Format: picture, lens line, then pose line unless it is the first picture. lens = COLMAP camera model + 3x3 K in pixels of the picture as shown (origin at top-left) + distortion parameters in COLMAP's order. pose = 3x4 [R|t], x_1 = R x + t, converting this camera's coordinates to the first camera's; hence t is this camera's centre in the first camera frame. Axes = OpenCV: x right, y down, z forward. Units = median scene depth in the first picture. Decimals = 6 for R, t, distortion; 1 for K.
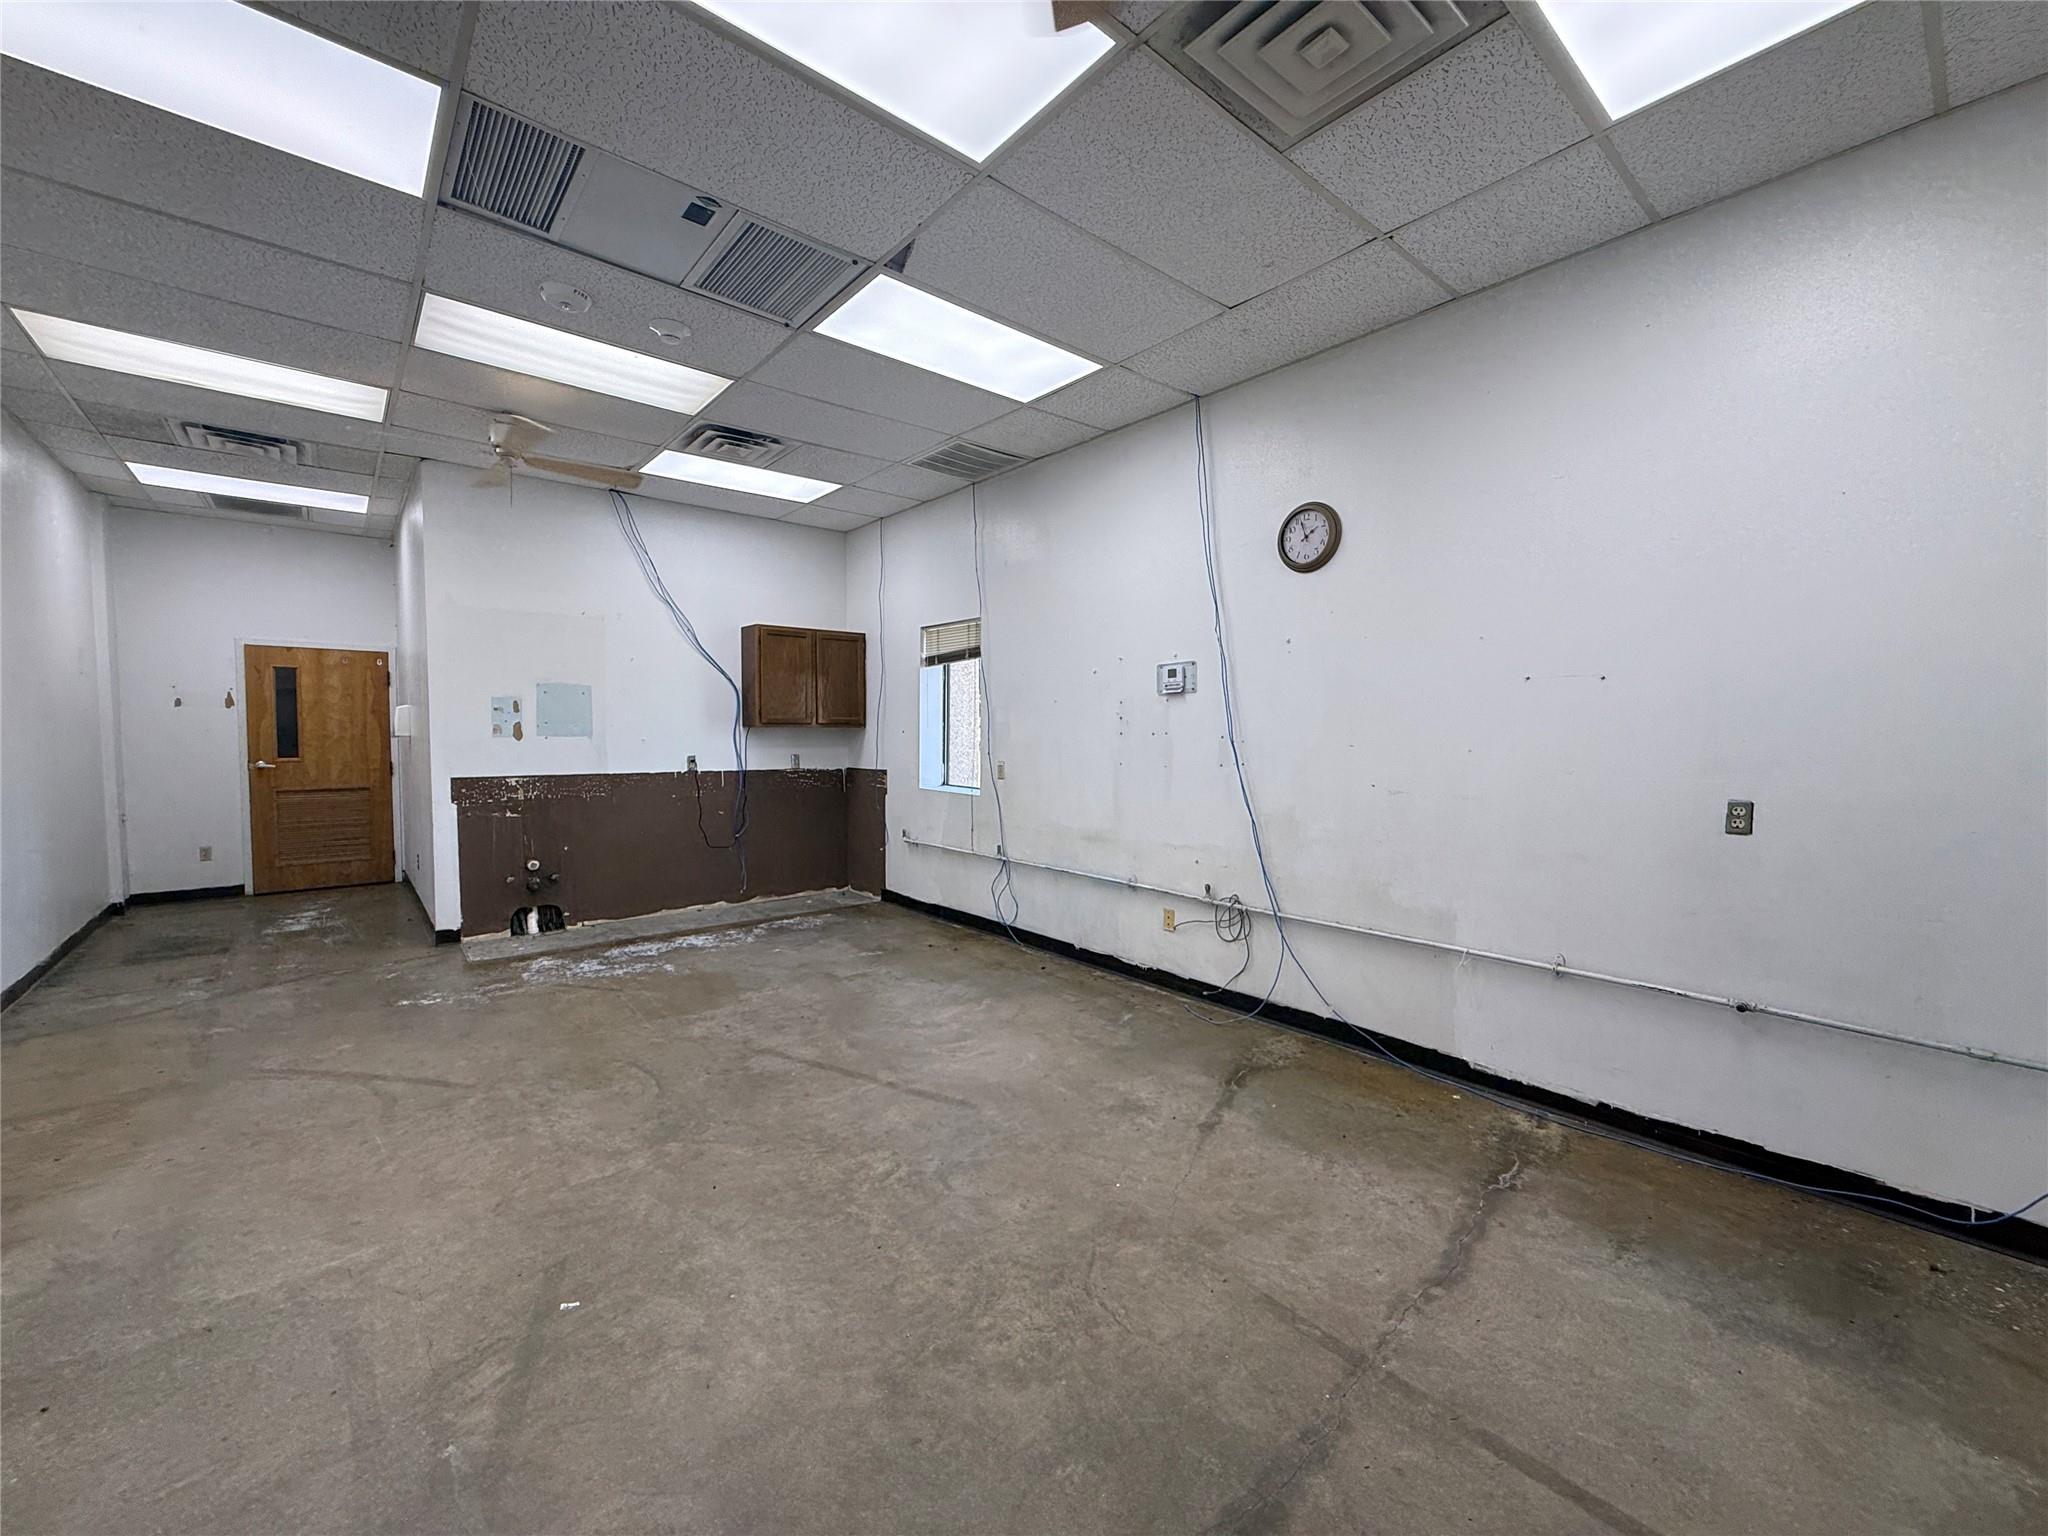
lens RADIAL K [[817.2, 0, 1021.5], [0, 817.2, 770.5], [0, 0, 1]] dist [-0.000880, 0.000064]
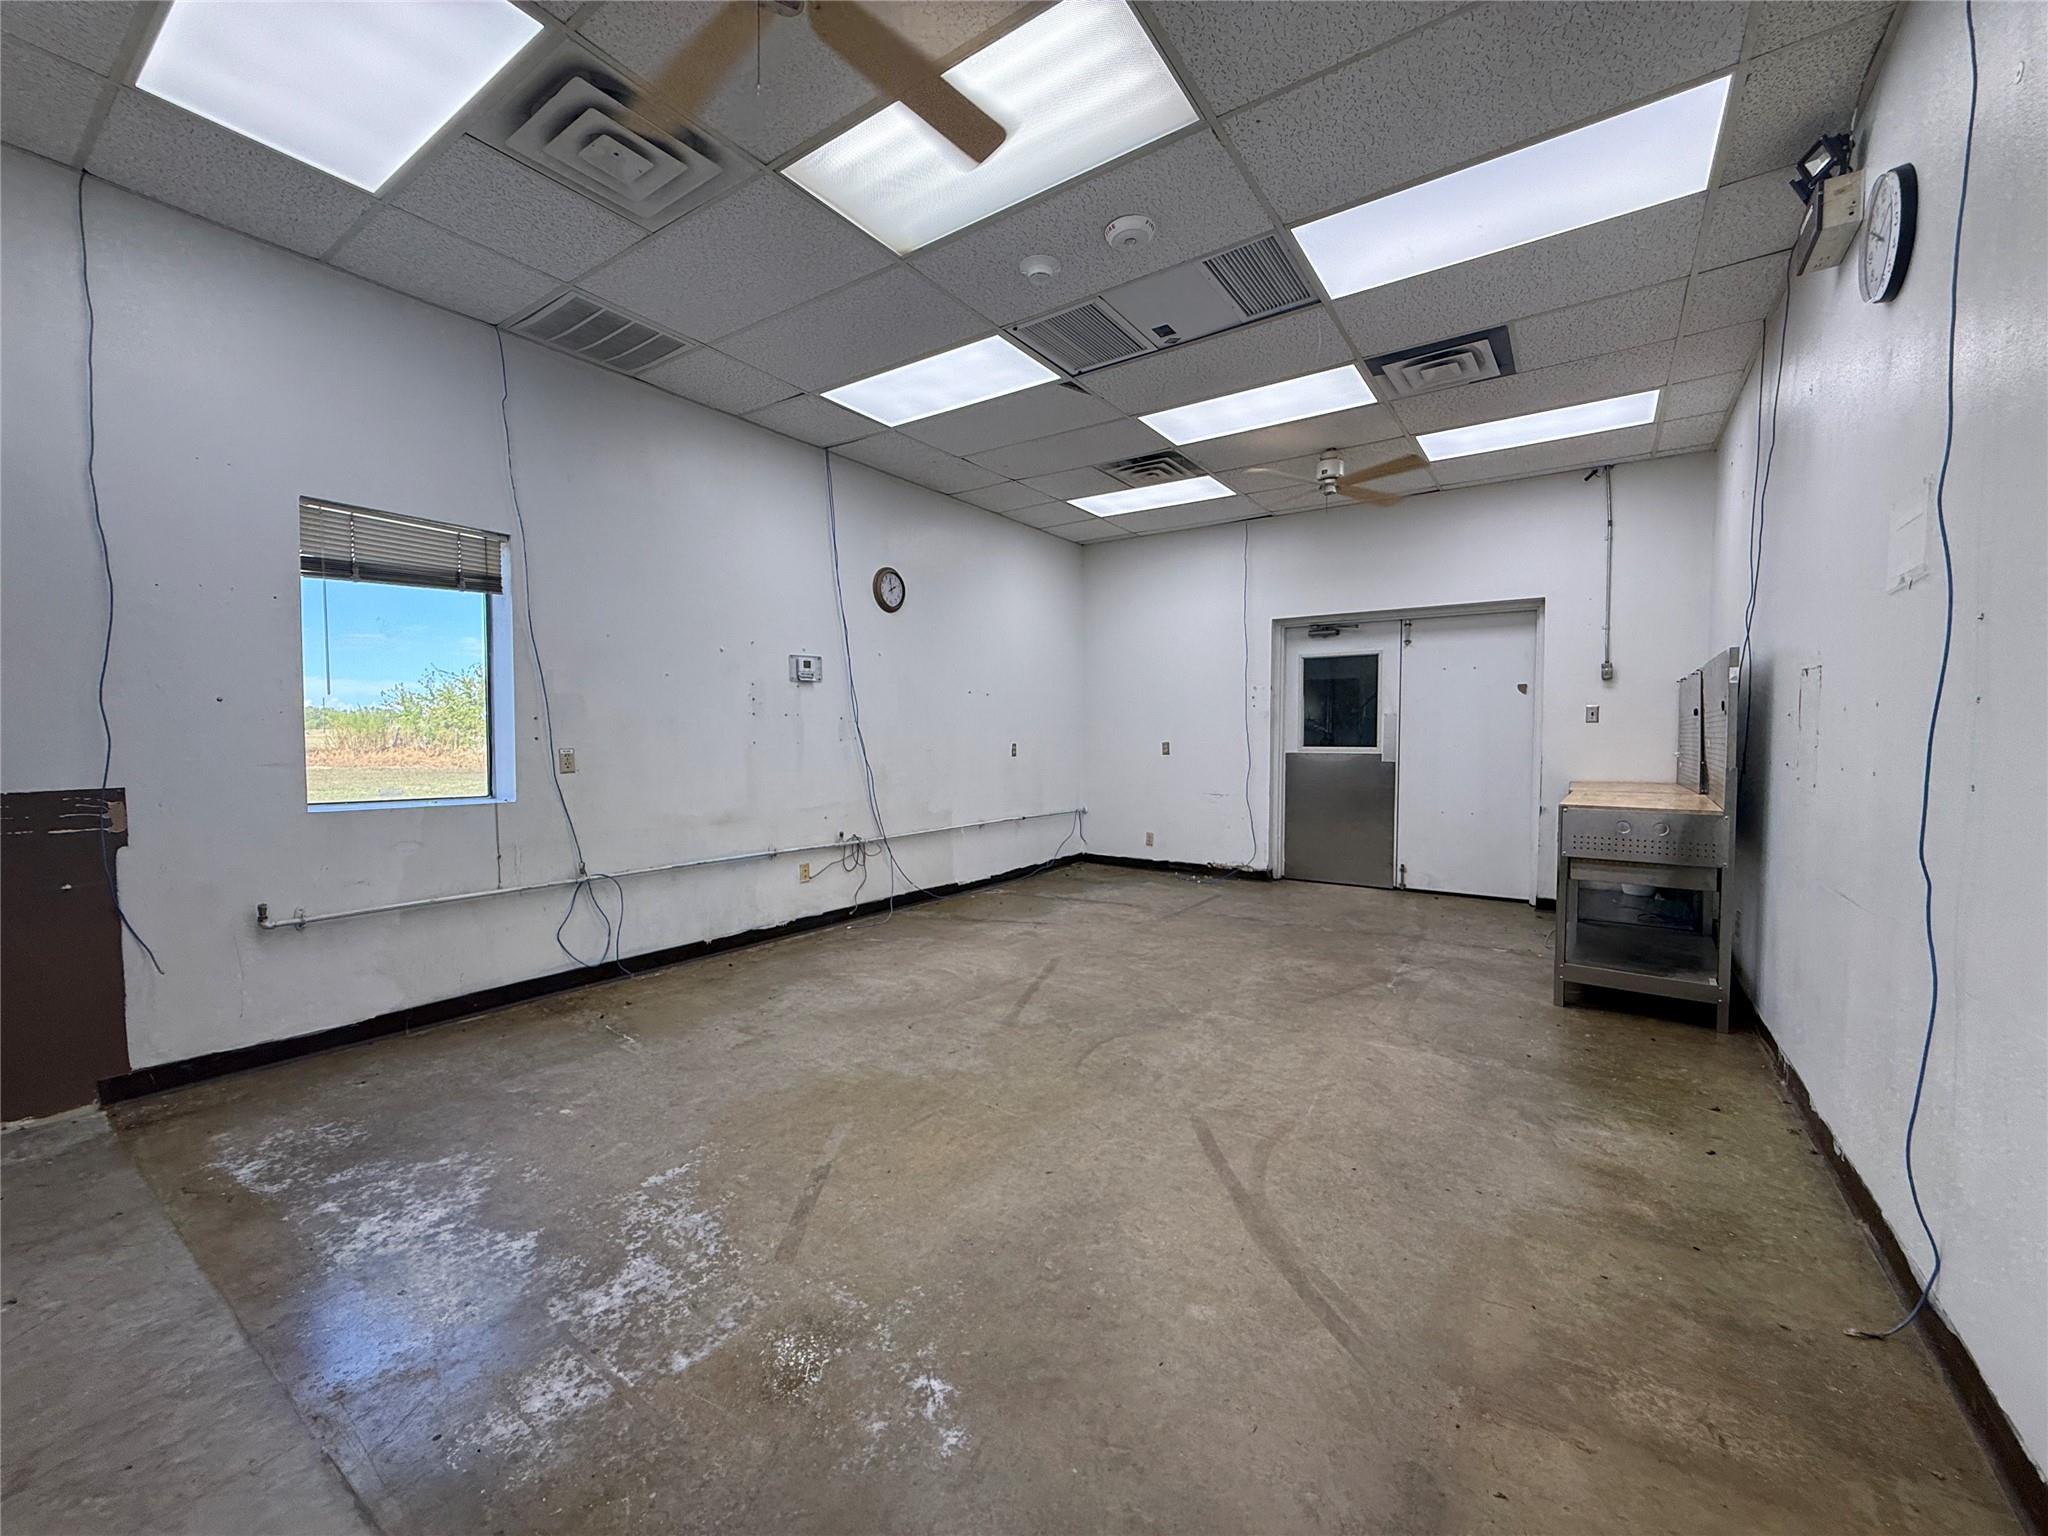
lens RADIAL K [[817.2, 0, 1022.6], [0, 817.2, 771.2], [0, 0, 1]] dist [-0.000880, 0.000064]
pose [[-0.261633, -0.044936, 0.964121, -1.116098], [0.045869, 0.997208, 0.058925, -0.020475], [-0.964077, 0.059640, -0.258841, 1.073191]]
